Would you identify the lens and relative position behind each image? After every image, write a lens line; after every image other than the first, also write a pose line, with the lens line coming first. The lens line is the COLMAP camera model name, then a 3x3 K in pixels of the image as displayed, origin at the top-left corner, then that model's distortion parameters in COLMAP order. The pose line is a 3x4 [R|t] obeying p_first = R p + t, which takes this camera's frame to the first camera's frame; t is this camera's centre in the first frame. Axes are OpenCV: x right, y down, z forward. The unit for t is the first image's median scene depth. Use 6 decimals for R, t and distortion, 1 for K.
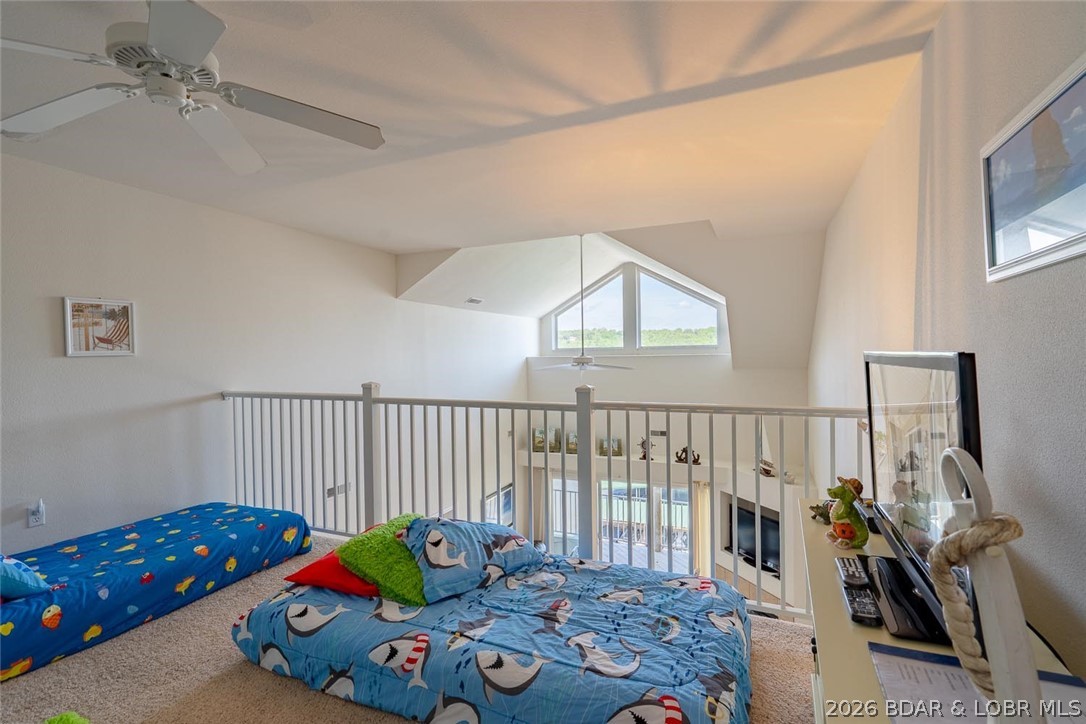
lens RADIAL K [[494.9, 0, 542.0], [0, 494.9, 358.4], [0, 0, 1]] dist [-0.004129, -0.000044]
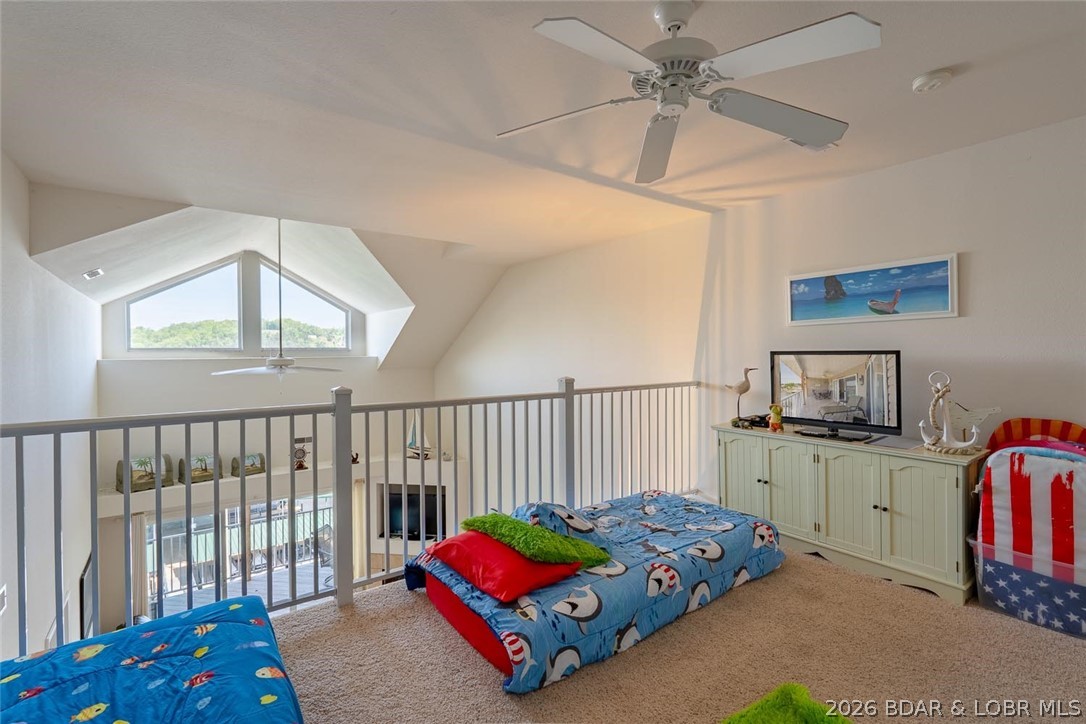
lens RADIAL K [[494.9, 0, 542.0], [0, 494.9, 358.4], [0, 0, 1]] dist [-0.004129, -0.000044]
pose [[0.492066, 0.000546, 0.870558, -1.177123], [0.007629, 0.999959, -0.004939, 0.012929], [-0.870525, 0.009072, 0.492041, 0.466624]]
